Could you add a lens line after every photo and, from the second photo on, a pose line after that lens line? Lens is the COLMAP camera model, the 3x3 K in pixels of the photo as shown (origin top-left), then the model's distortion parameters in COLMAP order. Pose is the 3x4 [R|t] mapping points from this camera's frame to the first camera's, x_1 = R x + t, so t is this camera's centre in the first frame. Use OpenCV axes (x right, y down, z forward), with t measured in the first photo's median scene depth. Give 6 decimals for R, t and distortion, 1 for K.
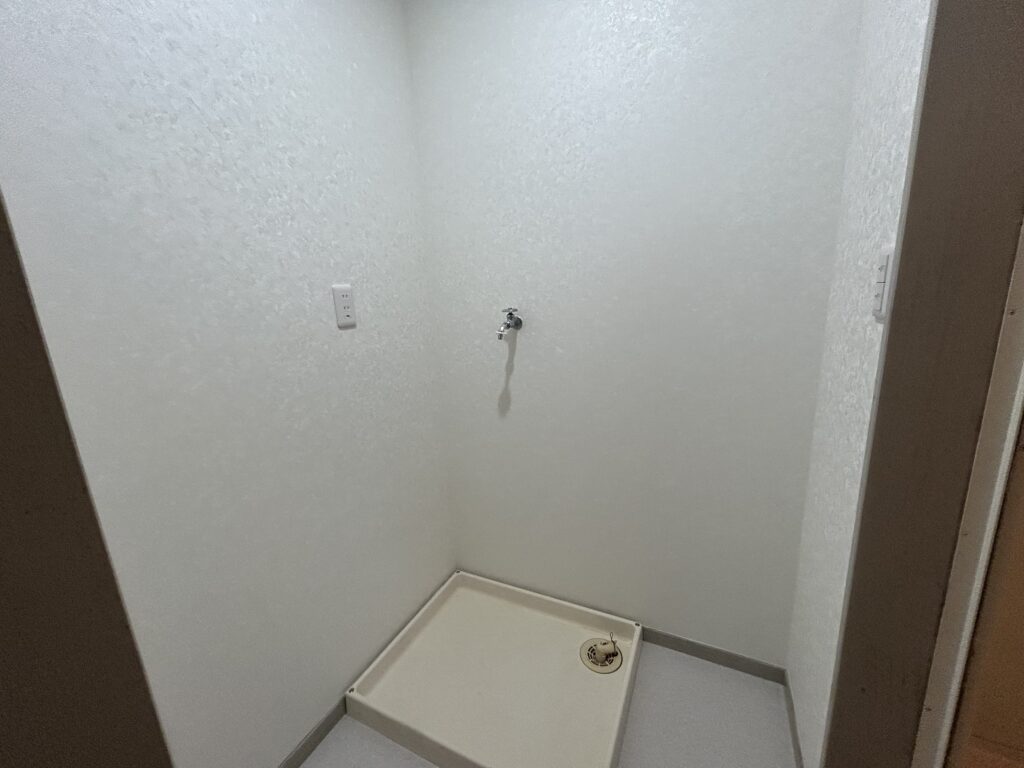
lens RADIAL K [[411.2, 0, 510.2], [0, 411.2, 385.3], [0, 0, 1]] dist [0.002140, 0.000001]
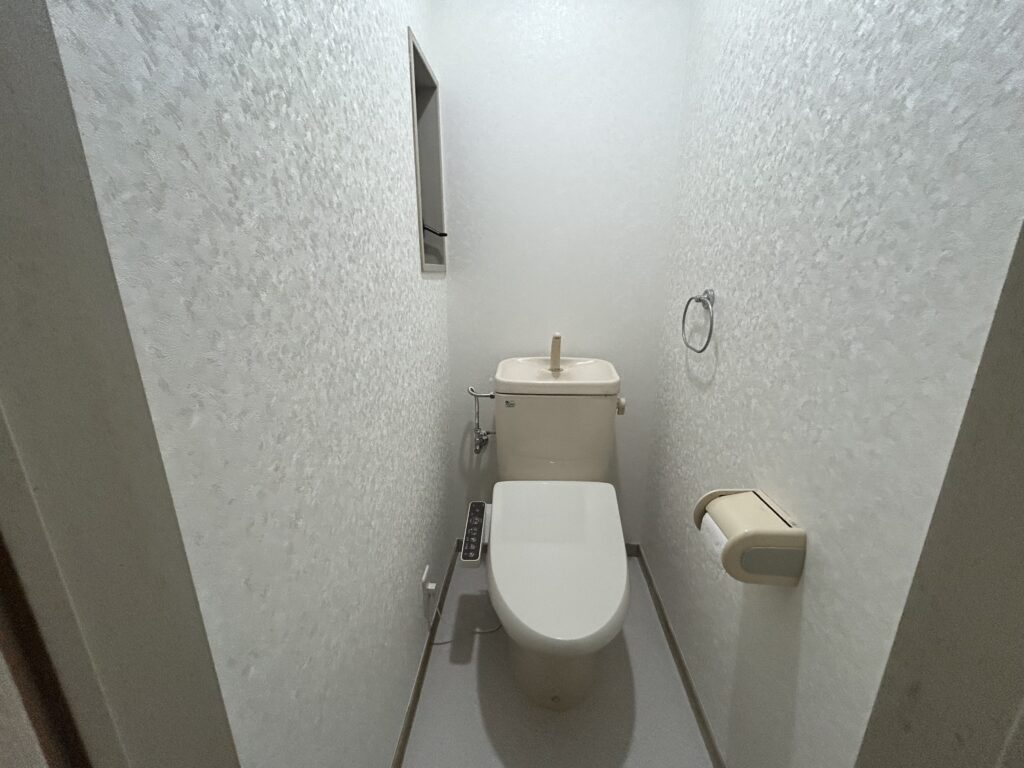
lens RADIAL K [[411.2, 0, 512.5], [0, 411.2, 383.7], [0, 0, 1]] dist [0.002140, 0.000001]
pose [[0.798710, -0.104693, 0.592539, -0.512152], [0.084909, 0.994504, 0.061262, -0.053889], [-0.595696, 0.001381, 0.803209, 0.343195]]
